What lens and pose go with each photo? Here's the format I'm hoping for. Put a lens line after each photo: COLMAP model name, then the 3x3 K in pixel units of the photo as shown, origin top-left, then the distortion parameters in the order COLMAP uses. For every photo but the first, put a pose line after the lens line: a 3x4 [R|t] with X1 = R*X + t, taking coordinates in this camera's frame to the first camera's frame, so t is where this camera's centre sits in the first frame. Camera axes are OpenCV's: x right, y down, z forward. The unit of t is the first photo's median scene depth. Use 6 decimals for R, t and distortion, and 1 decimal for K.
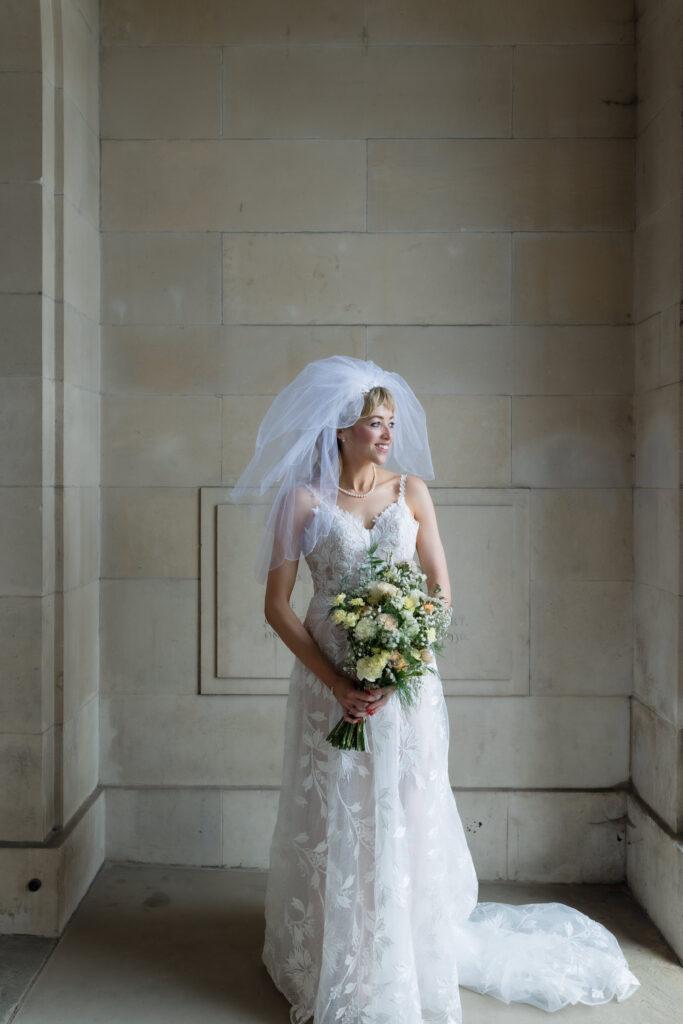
lens RADIAL K [[969.0, 0, 341.2], [0, 969.0, 495.6], [0, 0, 1]] dist [0.012348, 0.010589]
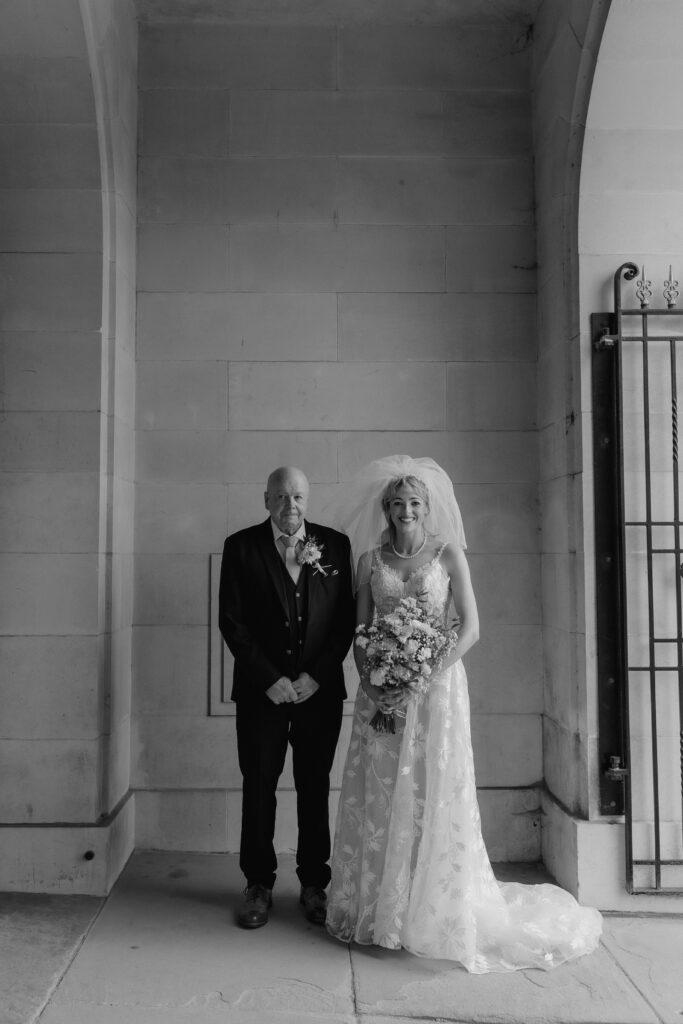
lens RADIAL K [[969.0, 0, 341.2], [0, 969.0, 495.6], [0, 0, 1]] dist [0.012348, 0.010589]
pose [[0.999381, -0.002576, 0.035092, -0.016074], [0.005330, 0.996890, -0.078625, 0.016266], [-0.034780, 0.078763, 0.996286, -0.312080]]
